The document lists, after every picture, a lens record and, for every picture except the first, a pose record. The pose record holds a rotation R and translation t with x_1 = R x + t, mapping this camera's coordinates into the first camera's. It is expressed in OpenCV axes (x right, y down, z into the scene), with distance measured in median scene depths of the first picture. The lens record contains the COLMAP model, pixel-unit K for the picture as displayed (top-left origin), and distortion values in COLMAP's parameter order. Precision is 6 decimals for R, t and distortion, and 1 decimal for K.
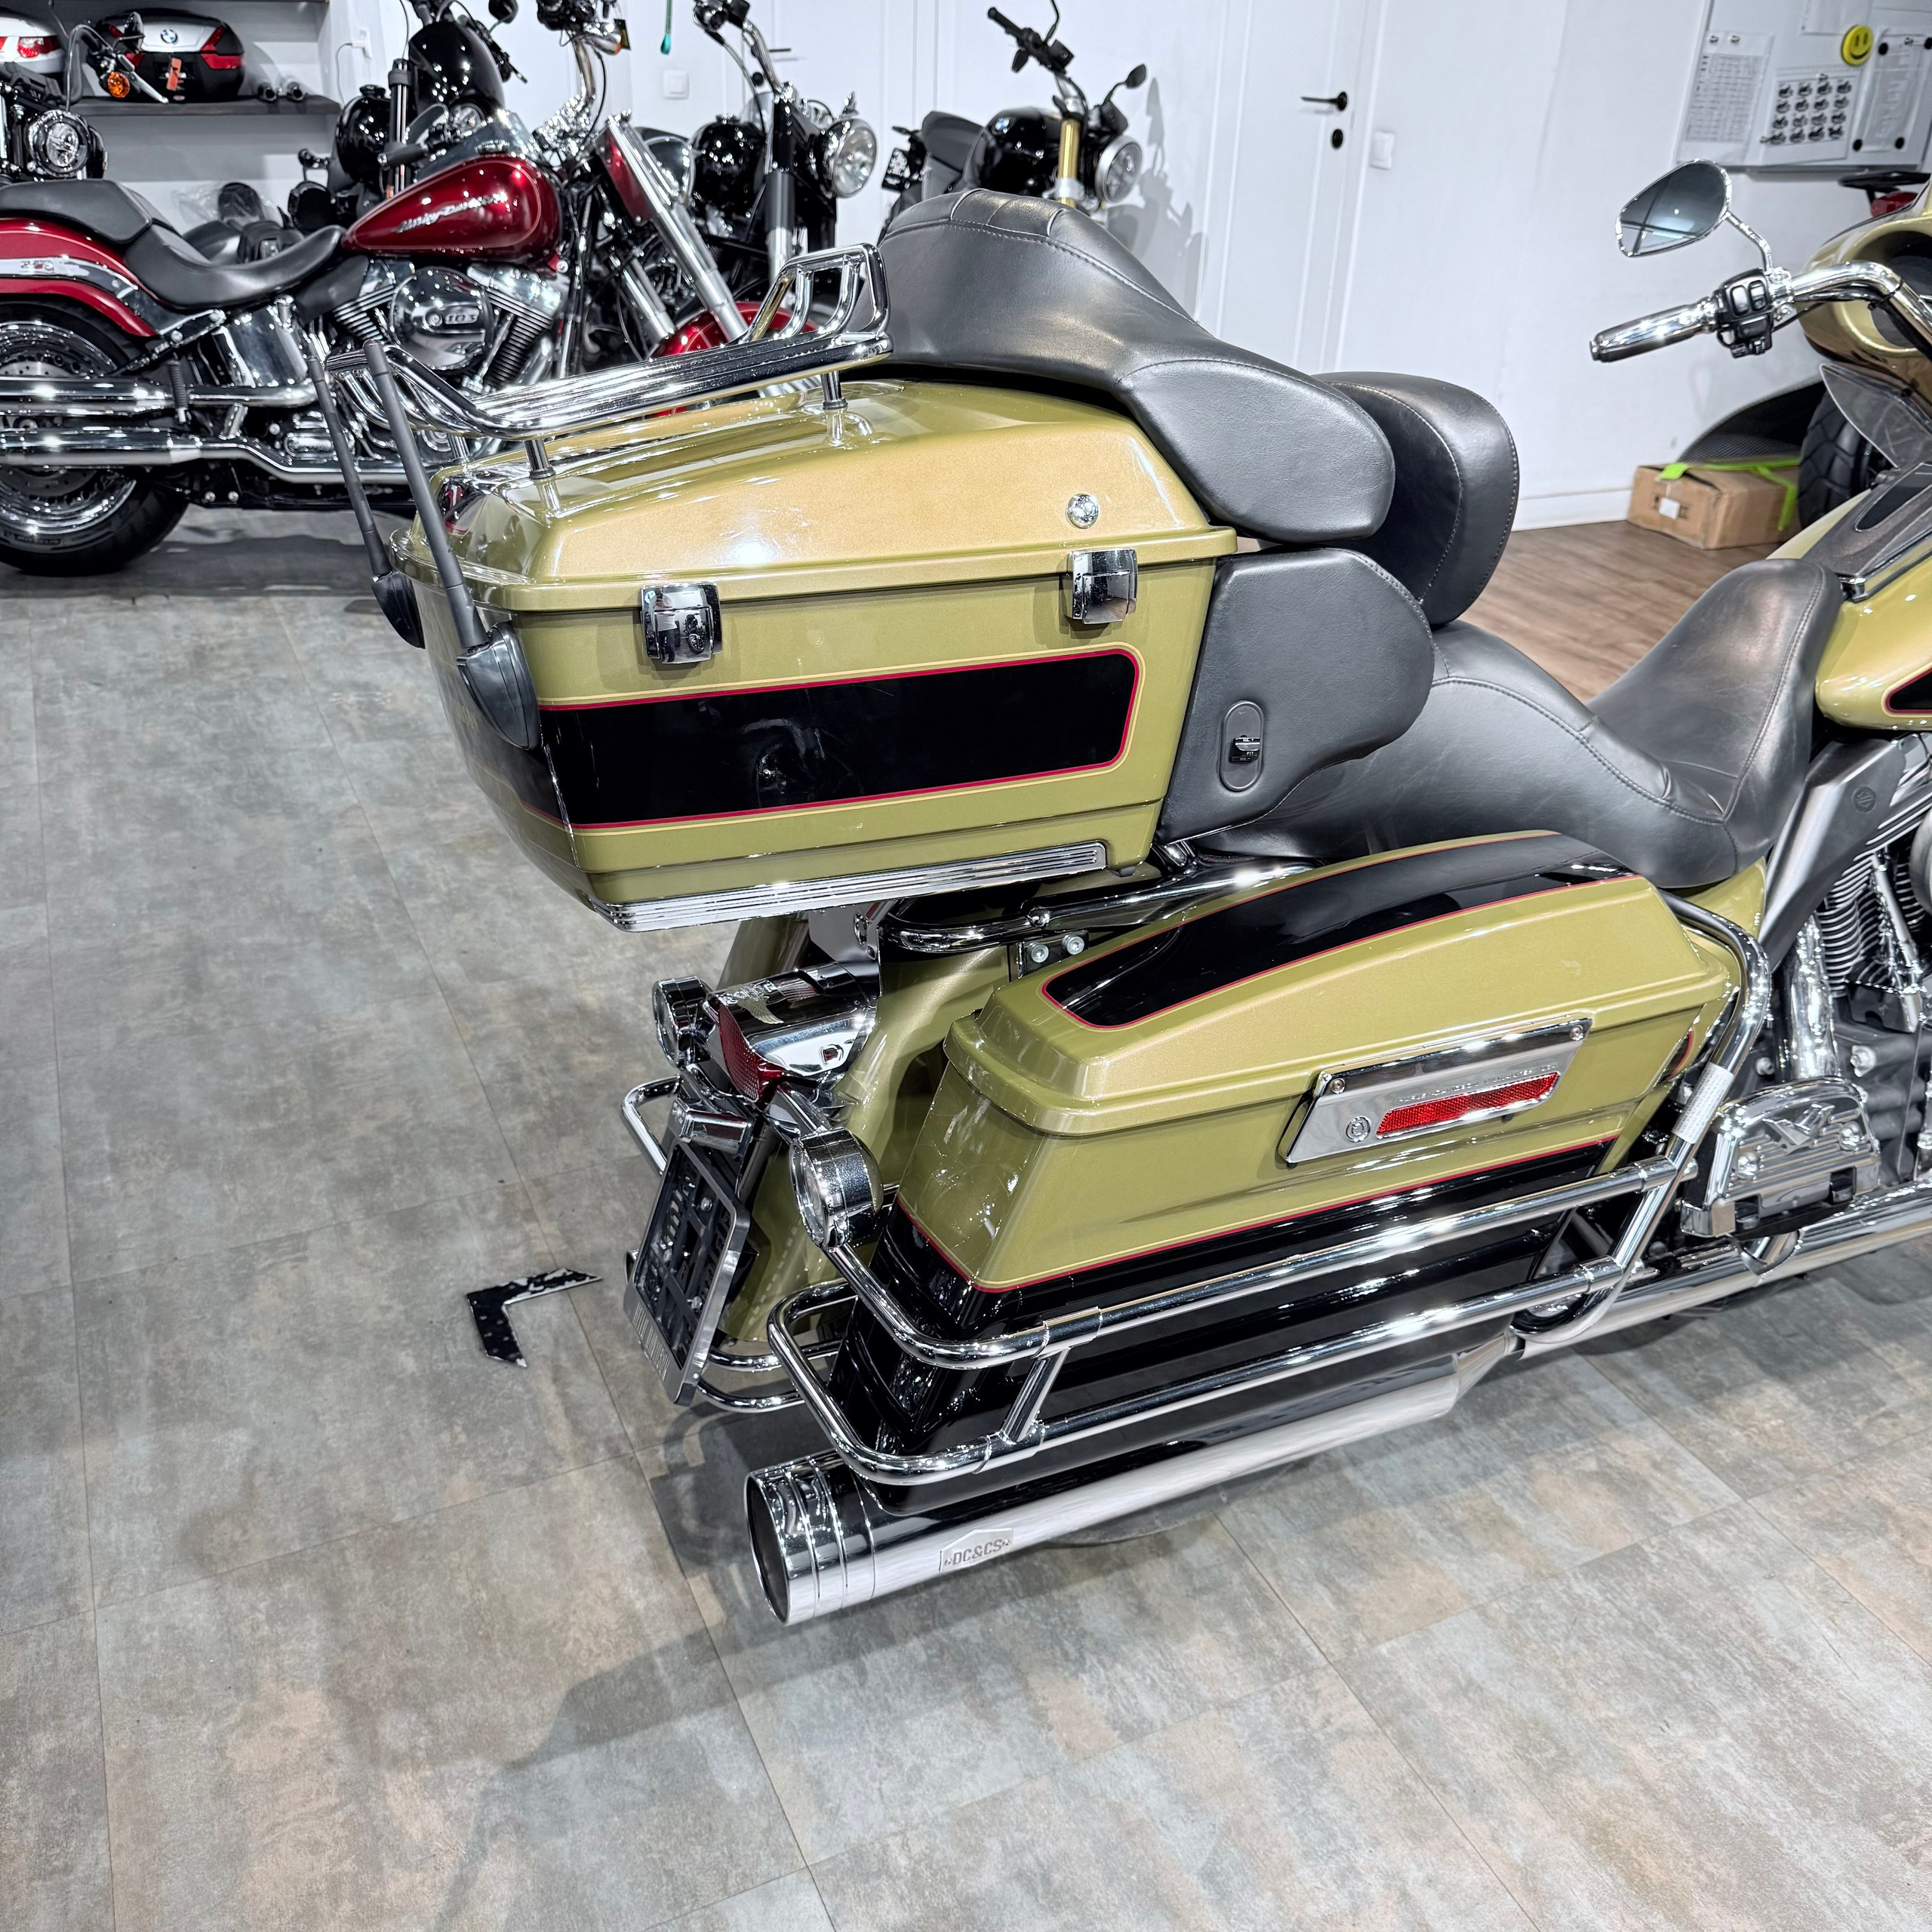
lens RADIAL K [[1823.7, 0, 970.4], [0, 1823.7, 960.5], [0, 0, 1]] dist [0.095397, -0.151693]
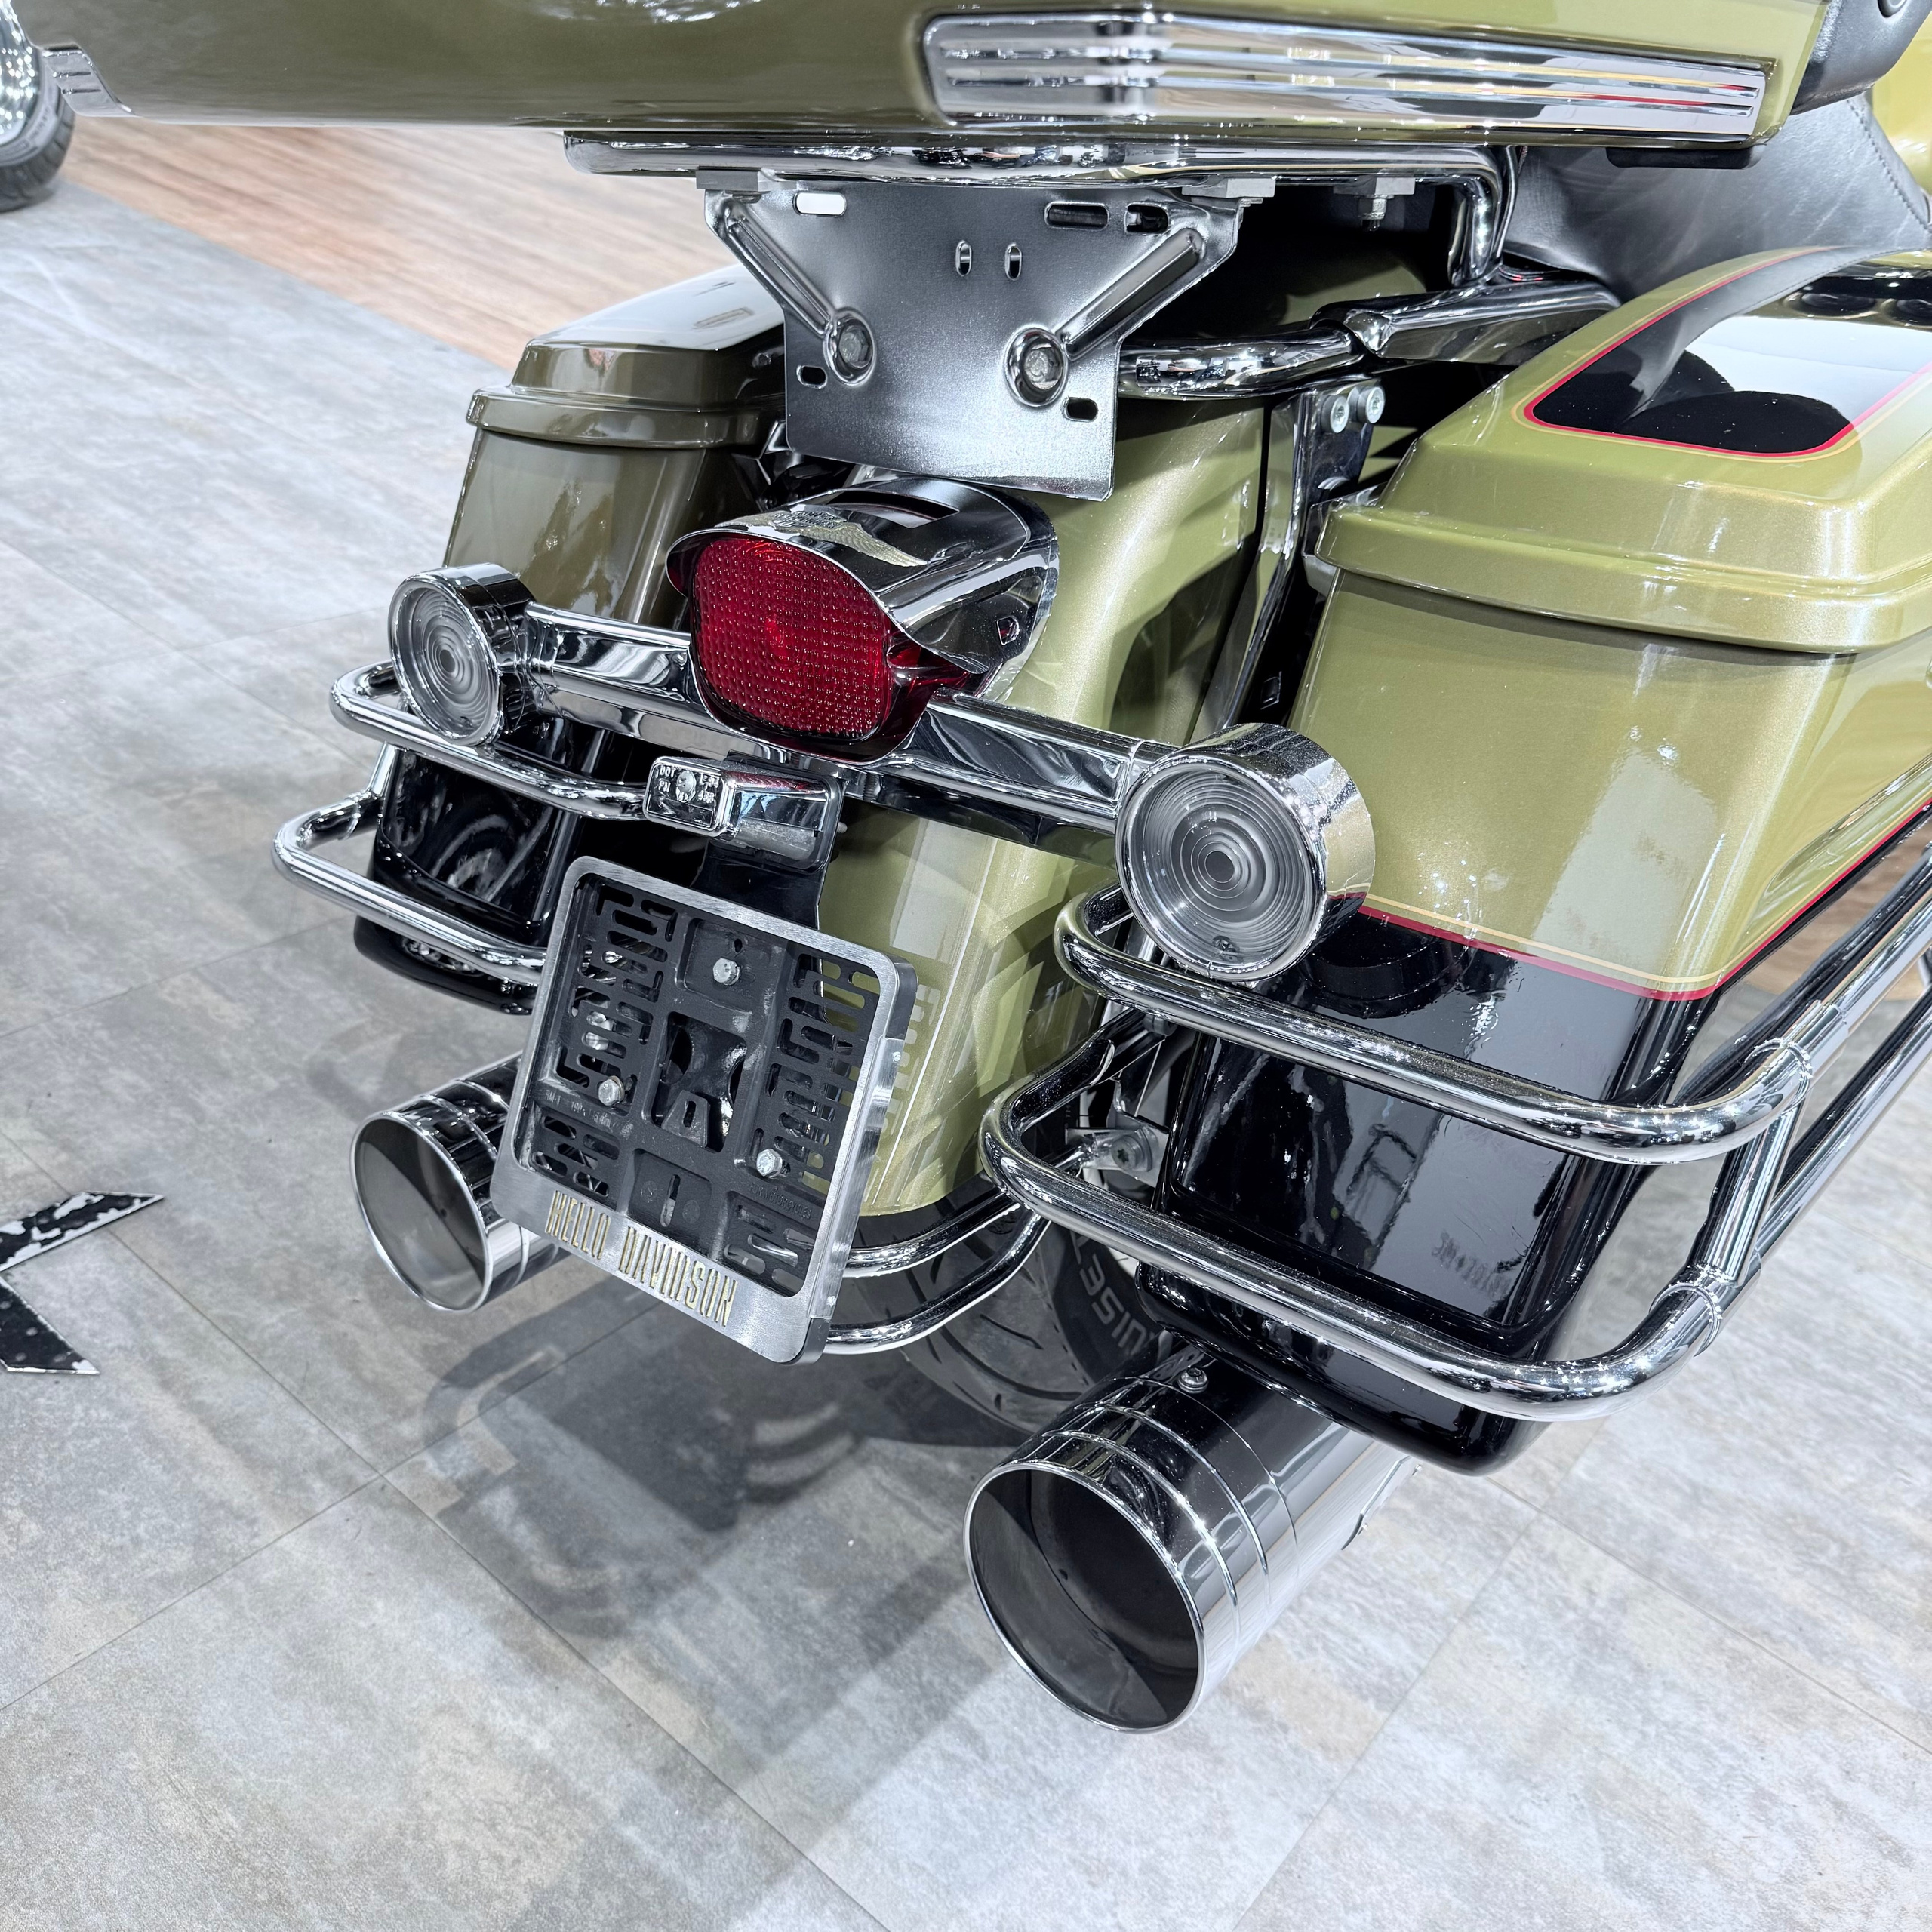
lens RADIAL K [[1844.6, 0, 965.1], [0, 1844.6, 969.4], [0, 0, 1]] dist [0.016230, -0.032627]
pose [[0.888204, -0.131795, 0.440141, -0.254510], [0.088310, 0.989084, 0.117961, 0.065975], [-0.450883, -0.065905, 0.890147, 0.435955]]
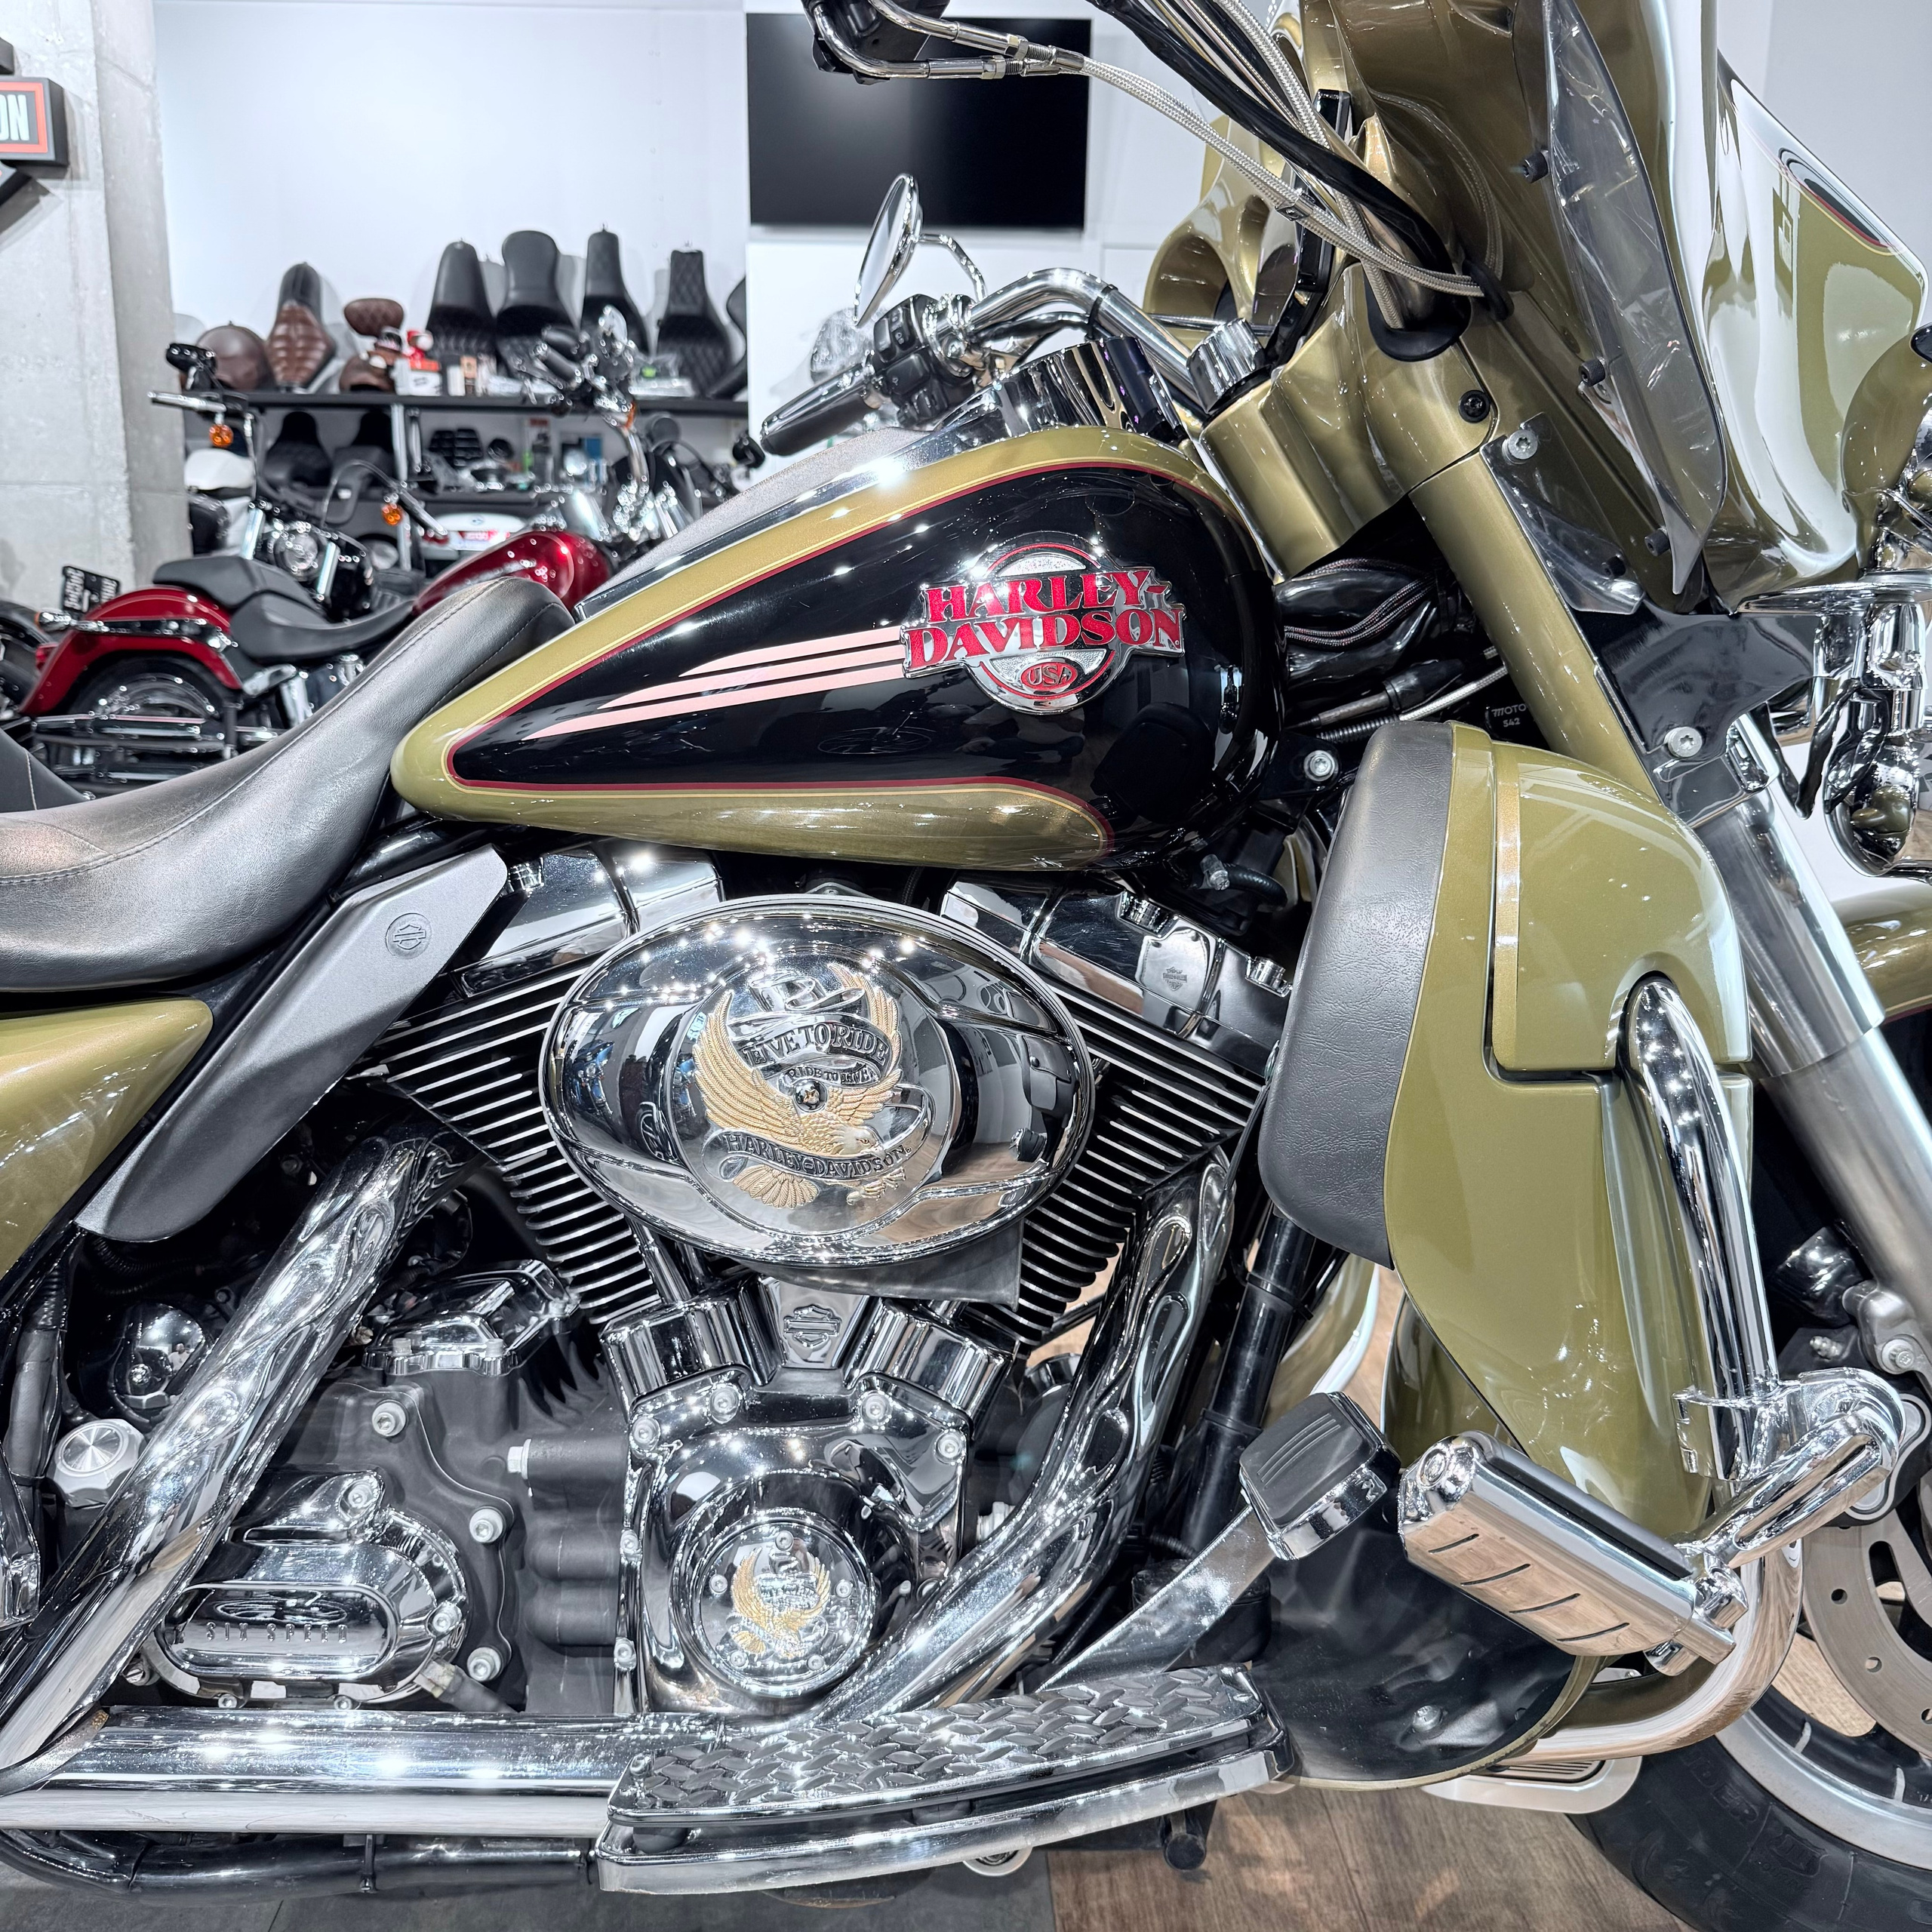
lens RADIAL K [[1834.9, 0, 962.7], [0, 1834.9, 962.5], [0, 0, 1]] dist [0.007156, -0.015449]
pose [[0.921405, 0.063040, -0.383457, 0.797226], [-0.170821, 0.952012, -0.253955, 0.029455], [0.349047, 0.299498, 0.887957, 0.542091]]
